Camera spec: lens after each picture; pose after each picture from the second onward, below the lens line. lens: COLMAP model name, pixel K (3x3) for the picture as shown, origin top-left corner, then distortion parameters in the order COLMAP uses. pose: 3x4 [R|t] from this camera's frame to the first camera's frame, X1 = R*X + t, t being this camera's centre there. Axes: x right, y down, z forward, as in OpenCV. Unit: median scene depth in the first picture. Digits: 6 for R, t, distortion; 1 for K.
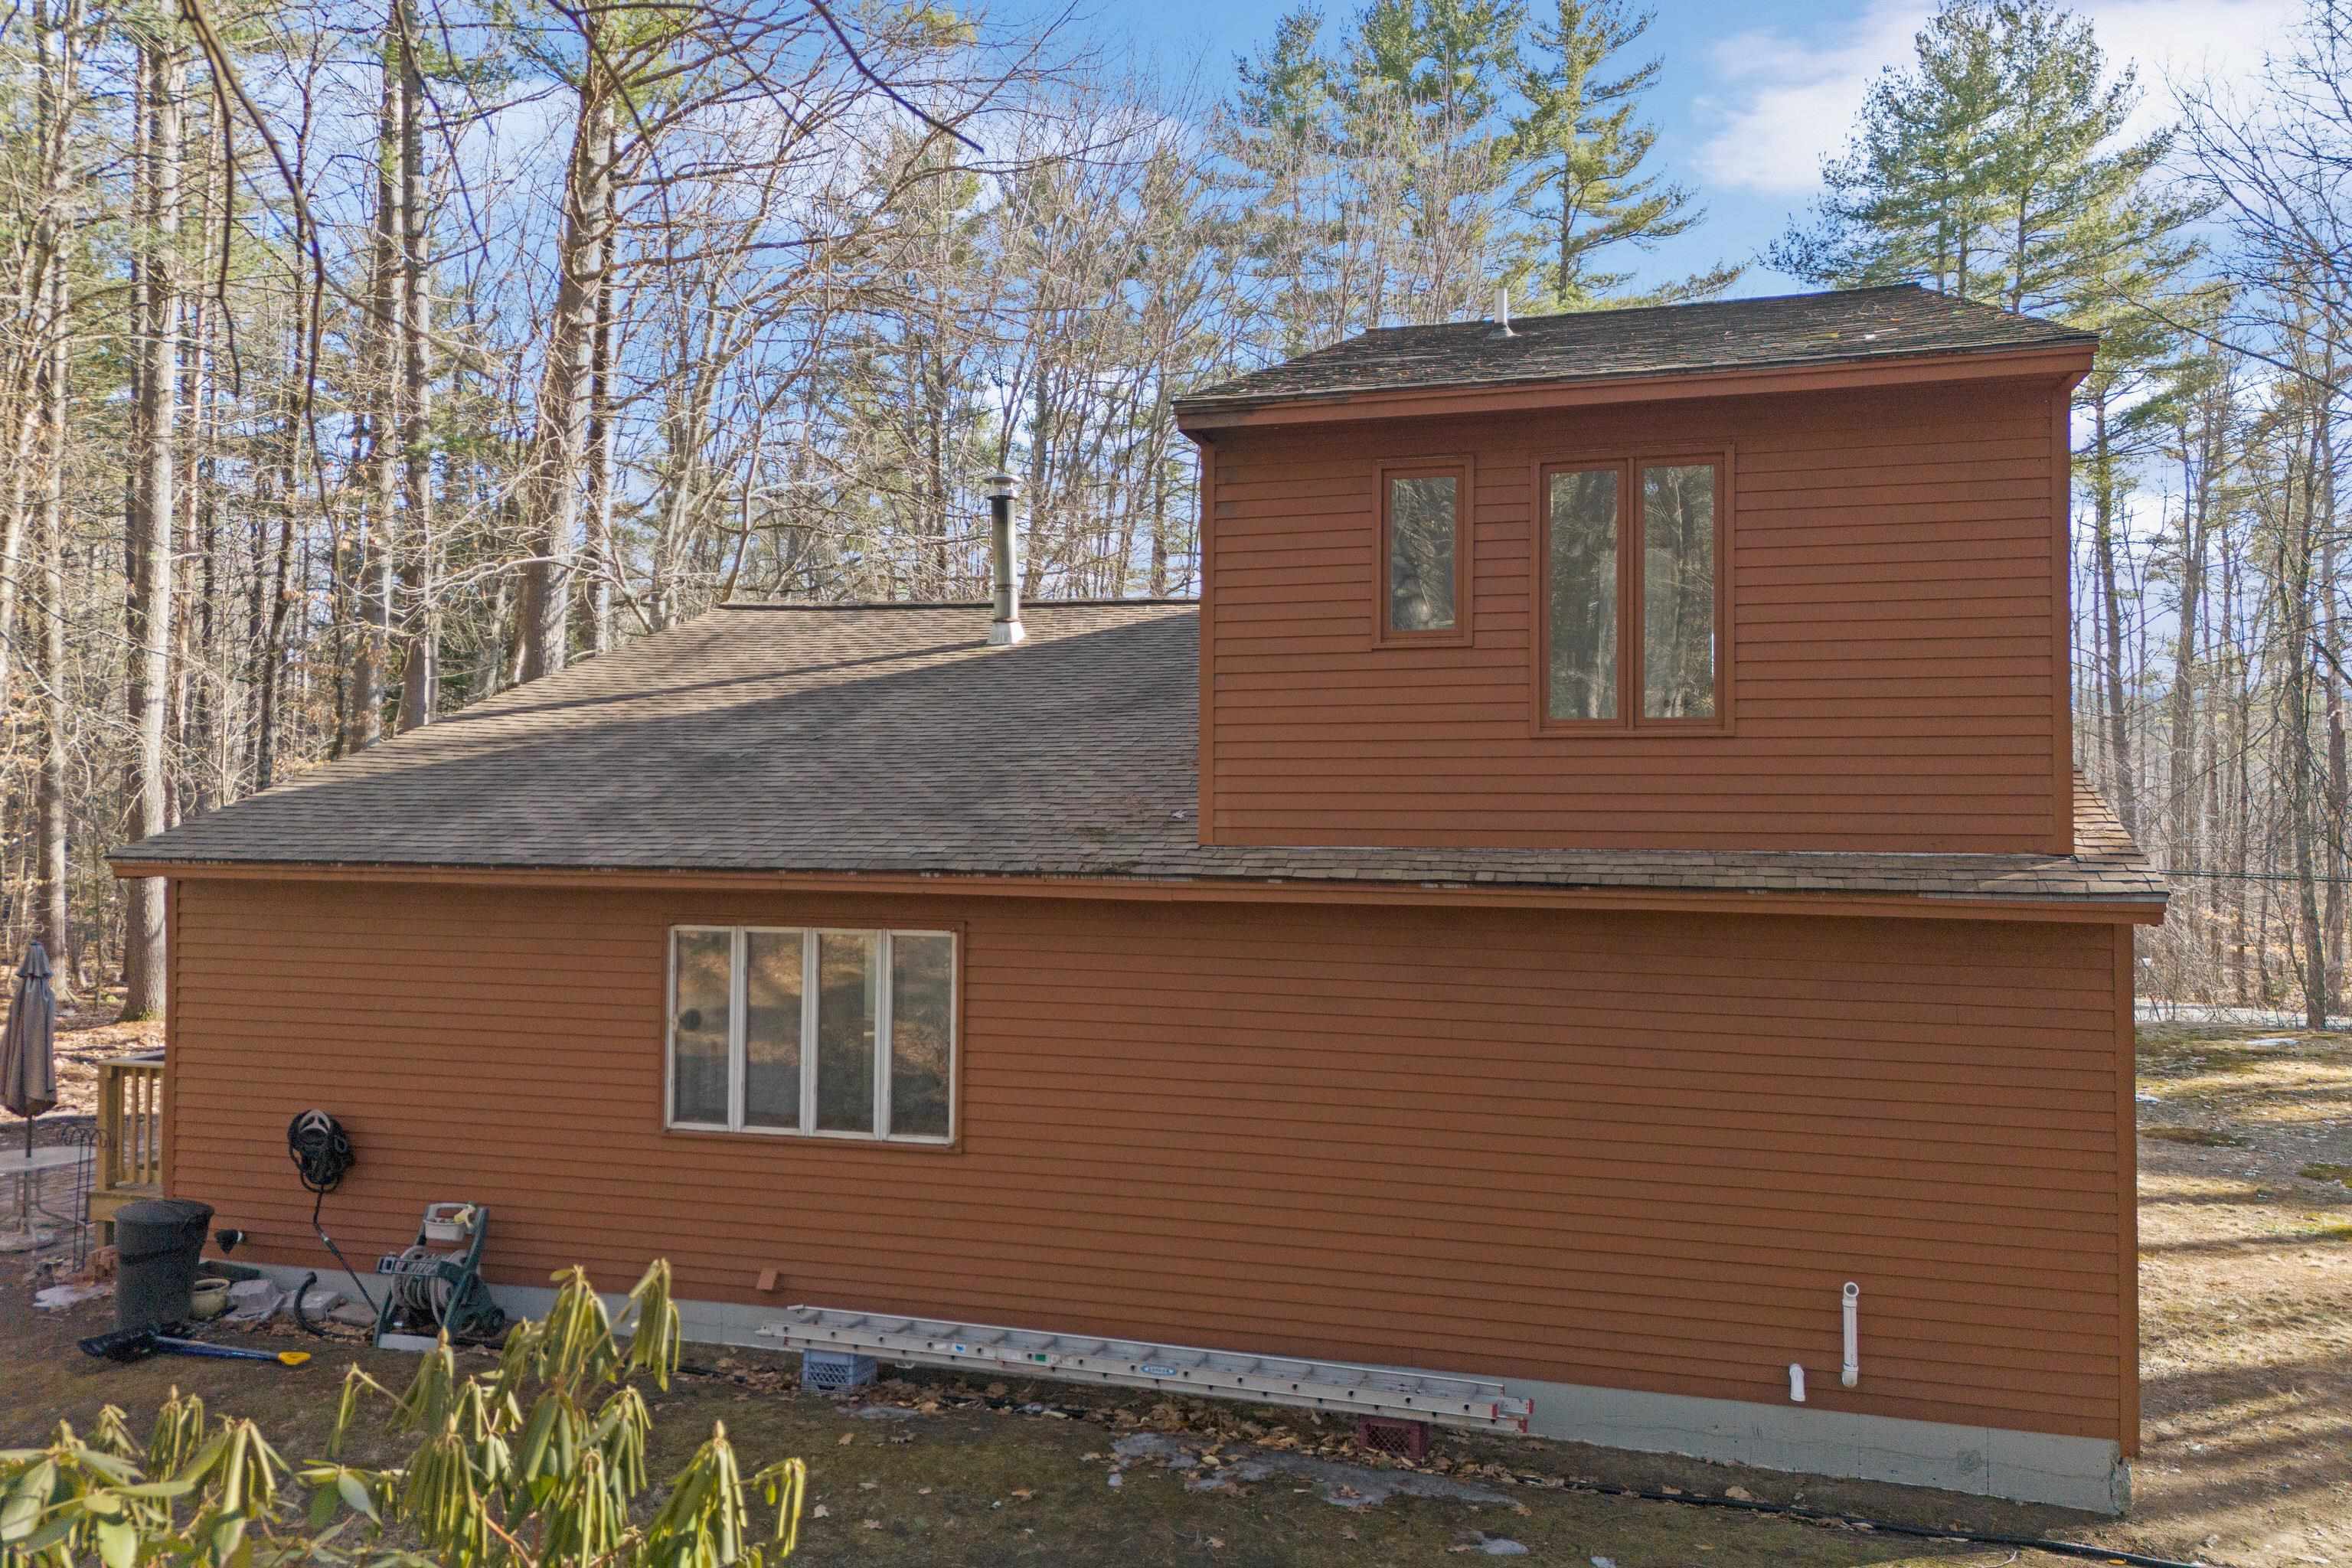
lens RADIAL K [[1609.3, 0, 1176.0], [0, 1609.3, 784.0], [0, 0, 1]] dist [0.064851, -0.052986]
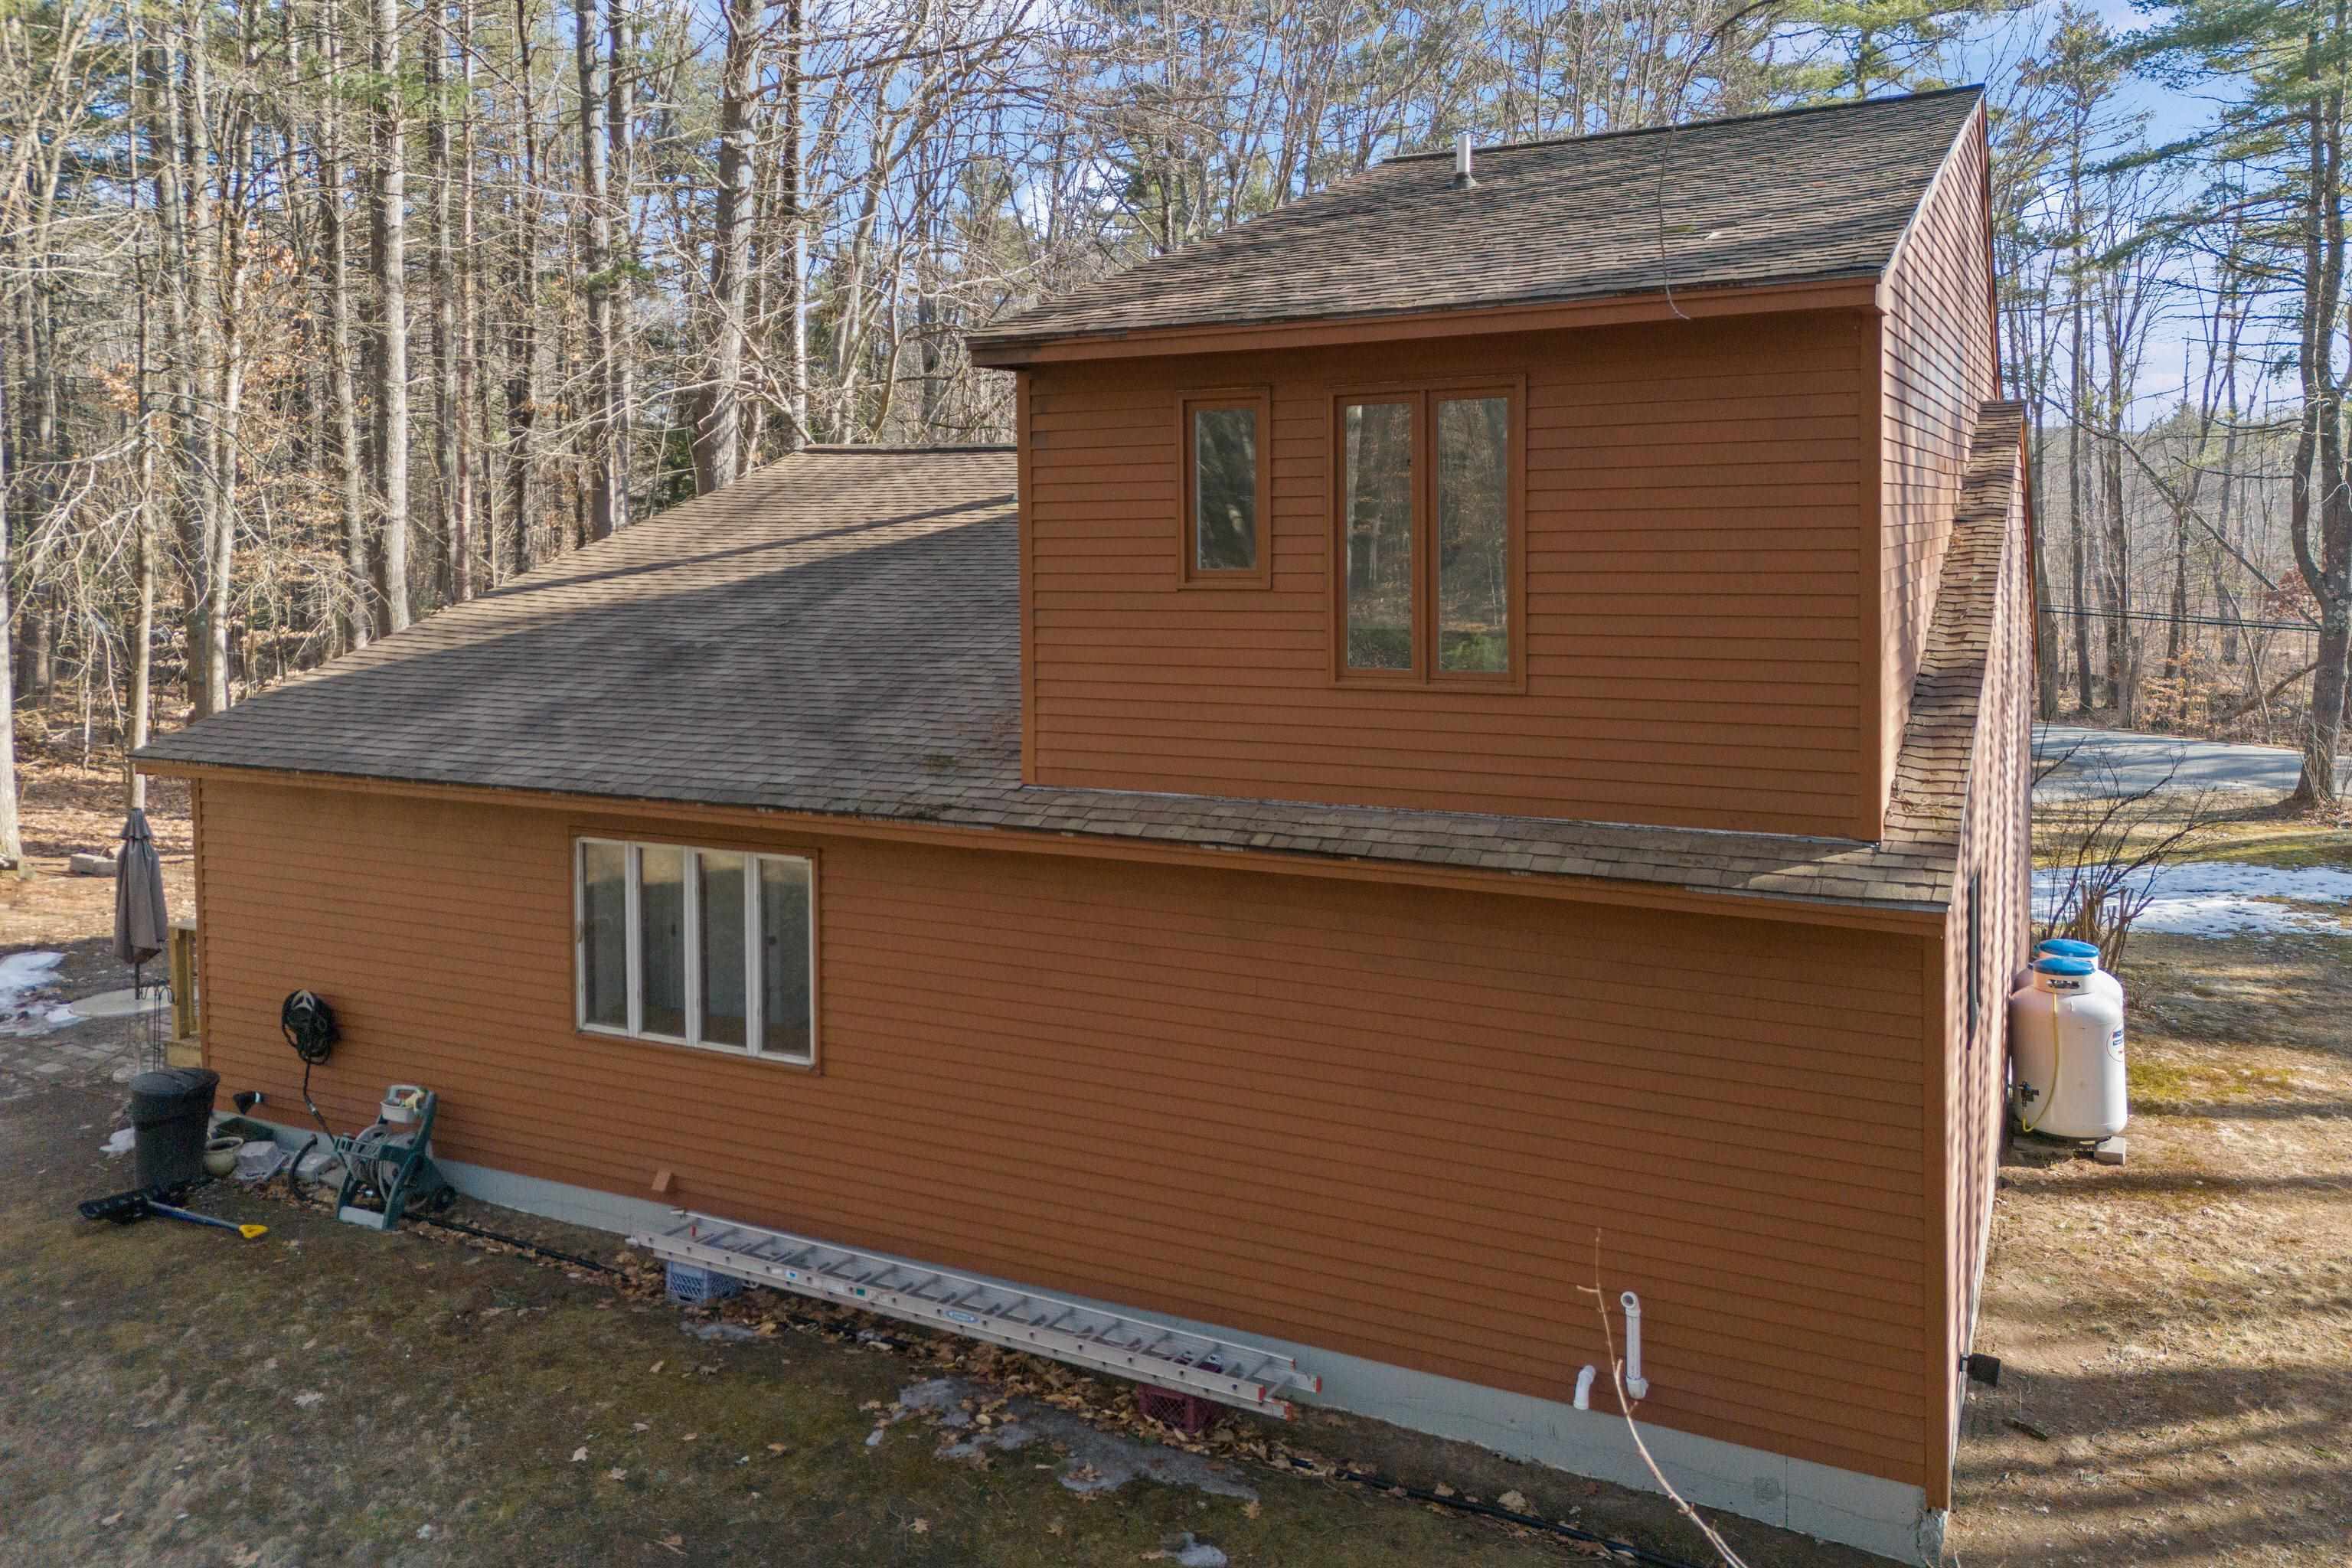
lens RADIAL K [[1643.3, 0, 1244.4], [0, 1643.3, 597.0], [0, 0, 1]] dist [0.070472, -0.046304]
pose [[0.982656, -0.003970, -0.185393, 0.333239], [0.014589, 0.998327, 0.055950, -0.129789], [0.184861, -0.057684, 0.981070, 0.044787]]
